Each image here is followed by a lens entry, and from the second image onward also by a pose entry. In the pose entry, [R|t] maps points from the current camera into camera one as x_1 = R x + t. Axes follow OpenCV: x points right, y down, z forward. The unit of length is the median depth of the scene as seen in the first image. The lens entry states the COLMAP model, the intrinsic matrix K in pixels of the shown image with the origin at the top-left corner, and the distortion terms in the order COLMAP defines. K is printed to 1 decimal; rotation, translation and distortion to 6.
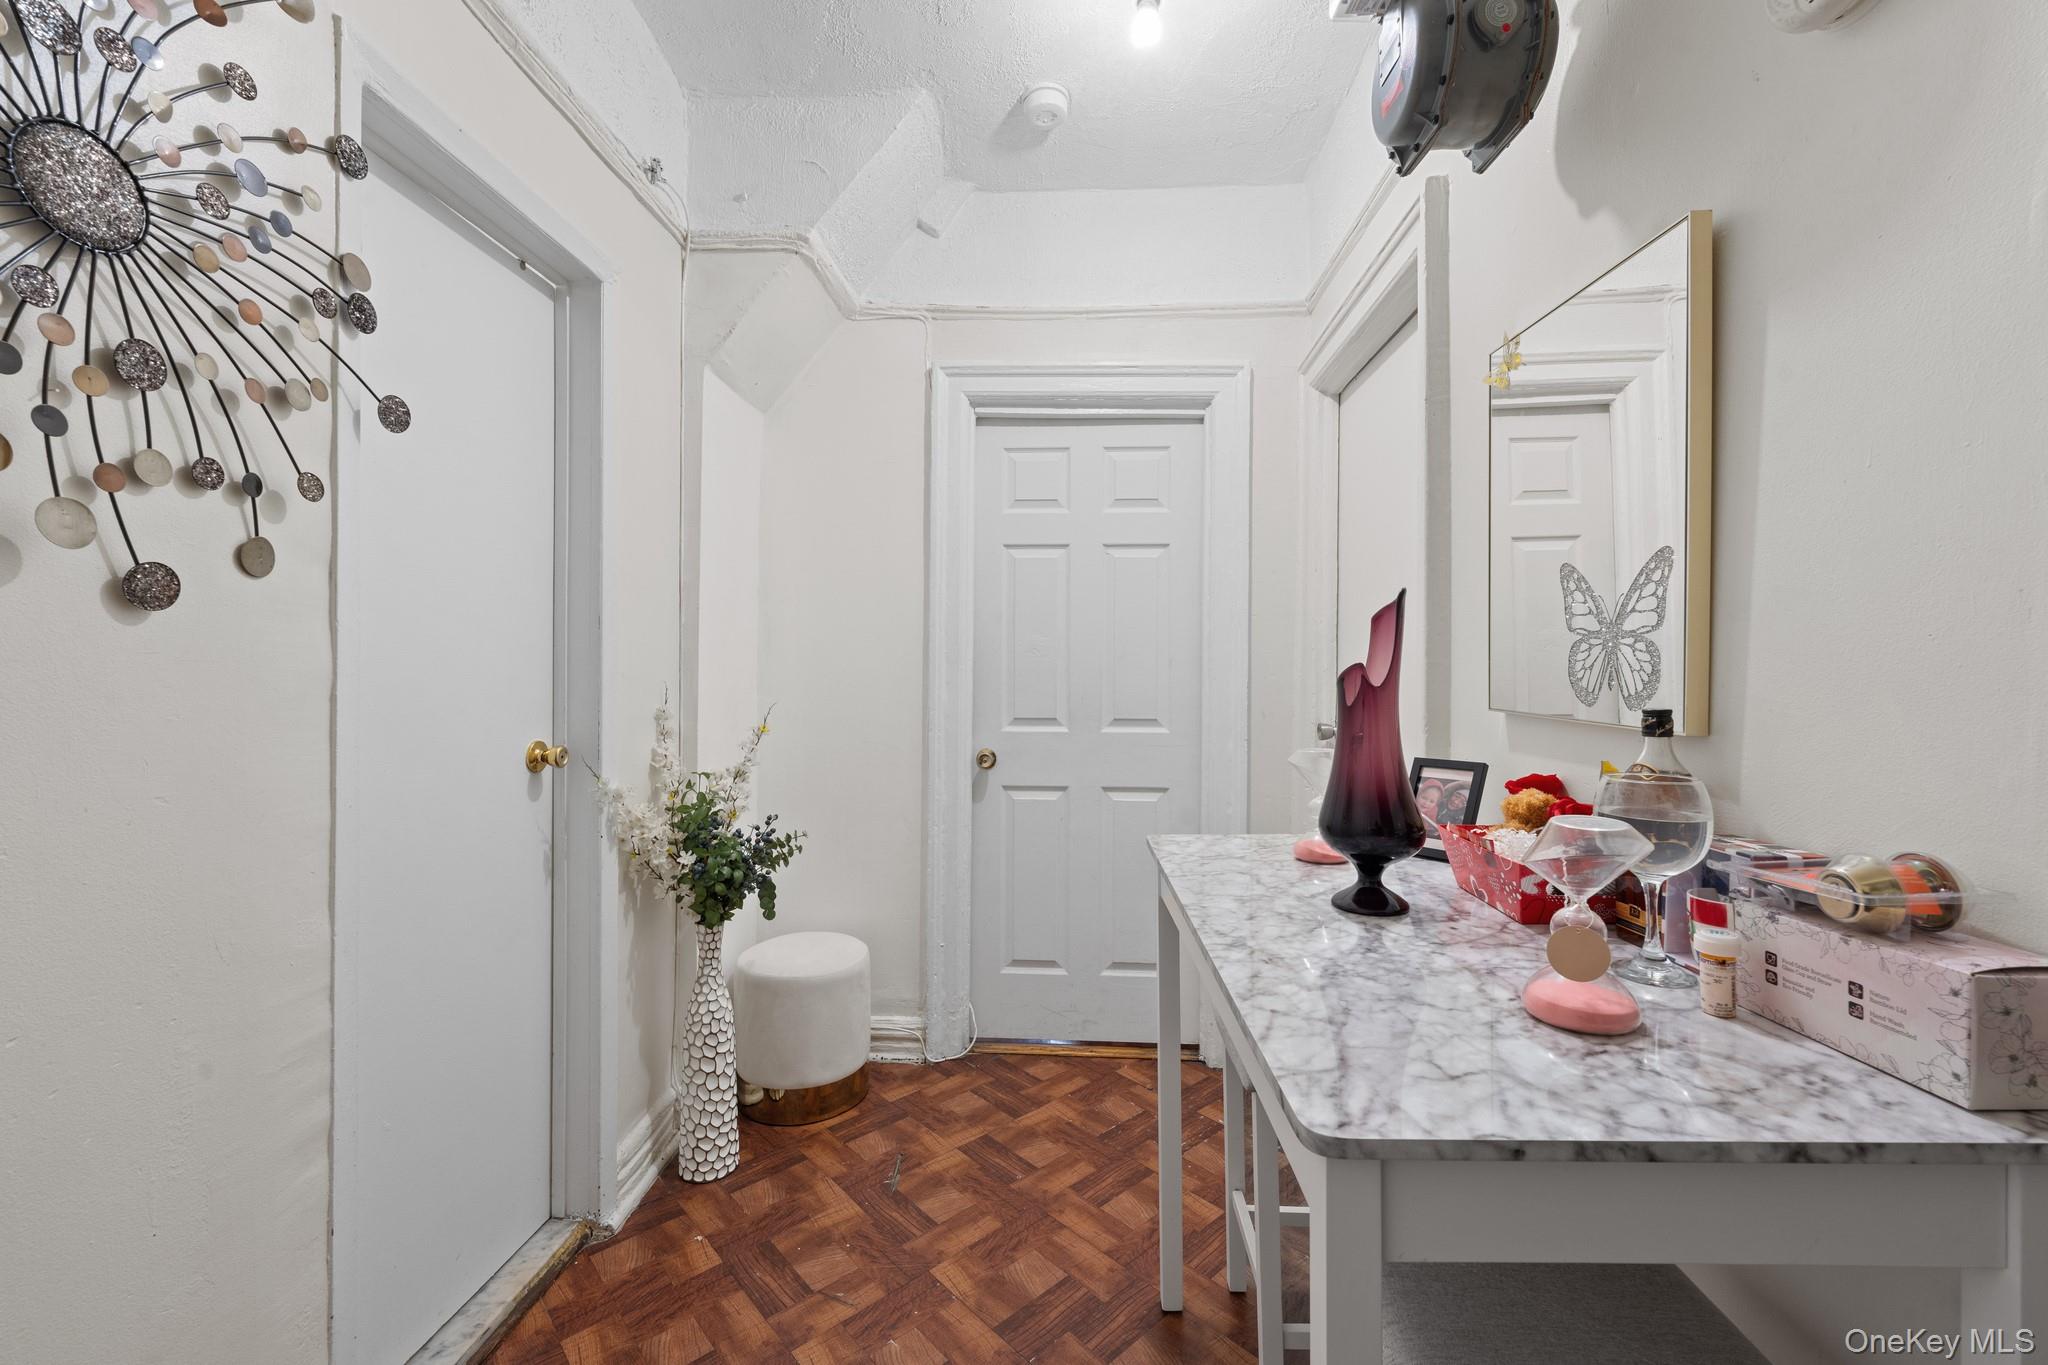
lens RADIAL K [[833.4, 0, 1030.6], [0, 833.4, 688.1], [0, 0, 1]] dist [0.004611, 0.000479]
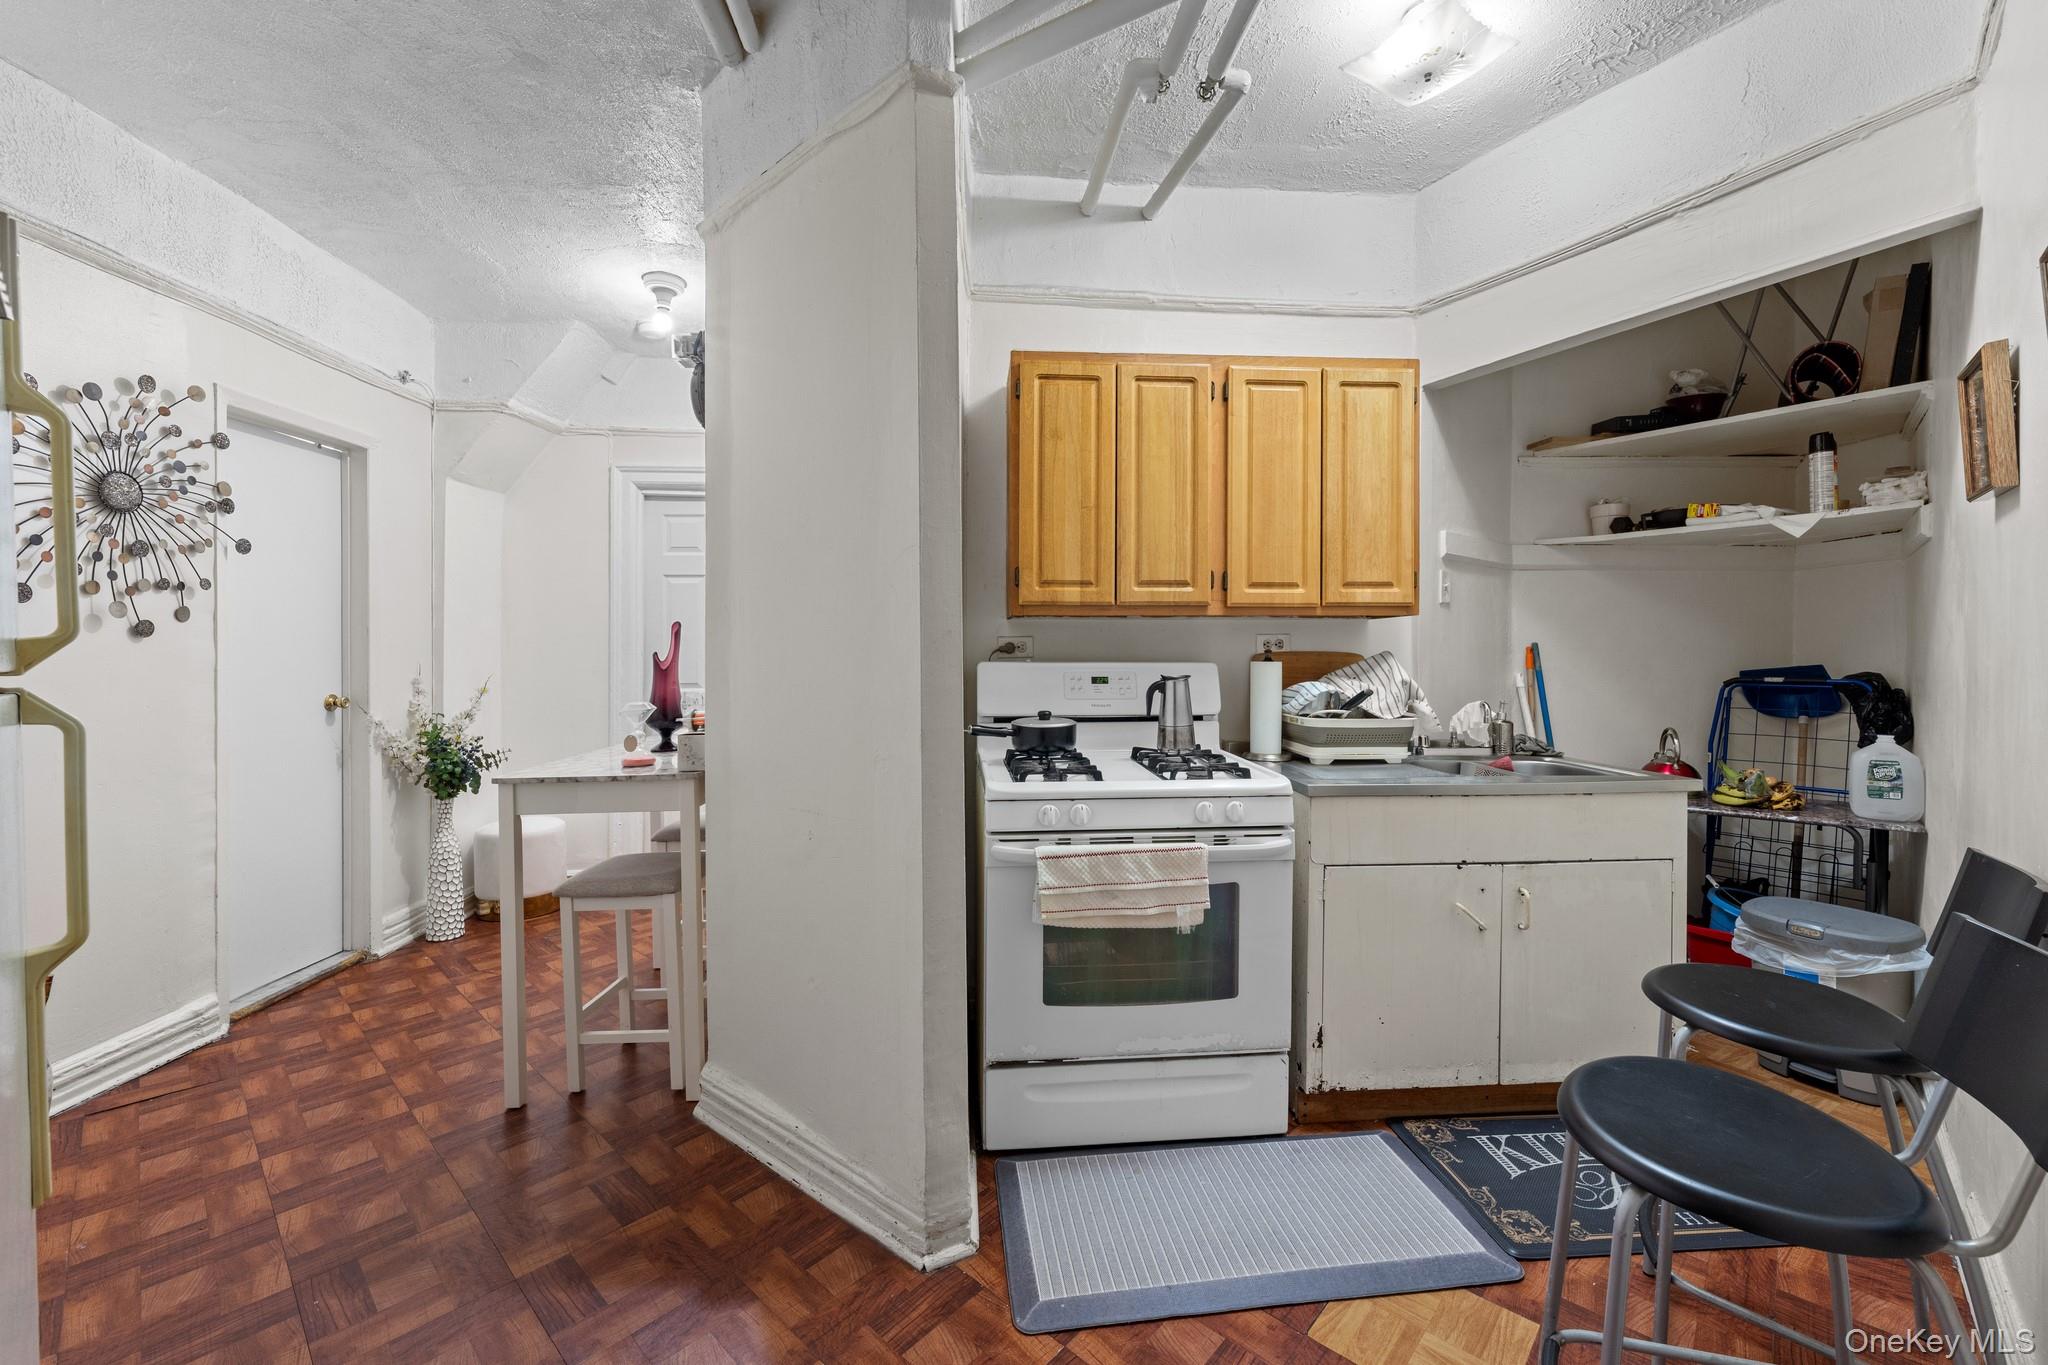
lens RADIAL K [[833.4, 0, 1023.3], [0, 833.4, 664.8], [0, 0, 1]] dist [0.004611, 0.000479]
pose [[0.997258, -0.009632, 0.073368, 0.821301], [0.009800, 0.999950, -0.001923, 0.015198], [-0.073346, 0.002637, 0.997303, -0.988458]]
